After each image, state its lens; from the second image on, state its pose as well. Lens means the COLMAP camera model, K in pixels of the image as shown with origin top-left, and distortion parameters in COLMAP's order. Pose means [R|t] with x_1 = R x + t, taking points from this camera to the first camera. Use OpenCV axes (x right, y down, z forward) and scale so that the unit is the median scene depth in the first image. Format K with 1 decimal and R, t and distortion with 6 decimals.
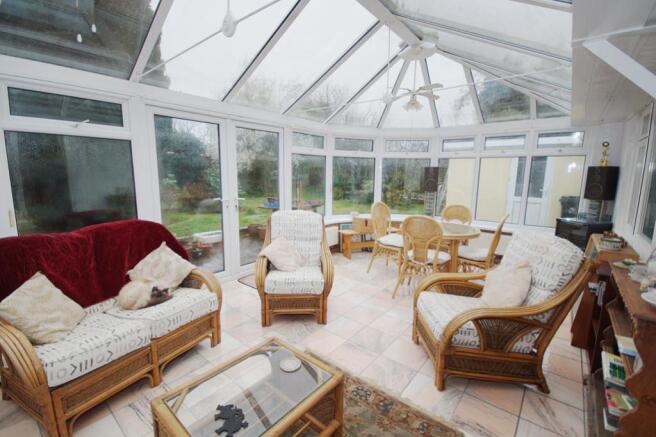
lens RADIAL K [[290.6, 0, 324.4], [0, 290.6, 217.2], [0, 0, 1]] dist [-0.001770, -0.000463]
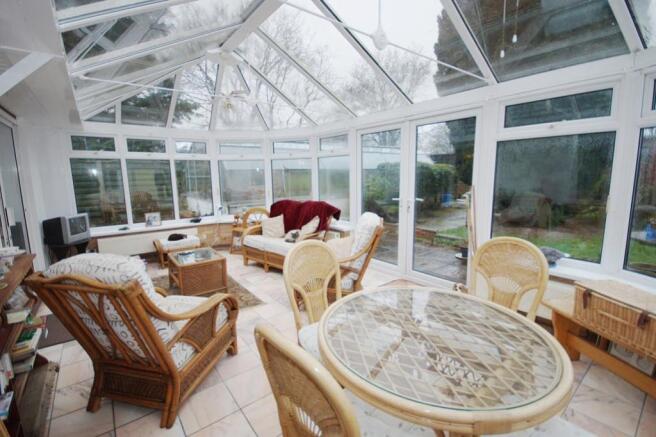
lens RADIAL K [[290.6, 0, 324.4], [0, 290.6, 217.2], [0, 0, 1]] dist [-0.001770, -0.000463]
pose [[-0.207068, 0.152694, -0.966337, 0.340761], [-0.124147, 0.975659, 0.180770, -0.091167], [0.970418, 0.157399, -0.183071, 0.464457]]
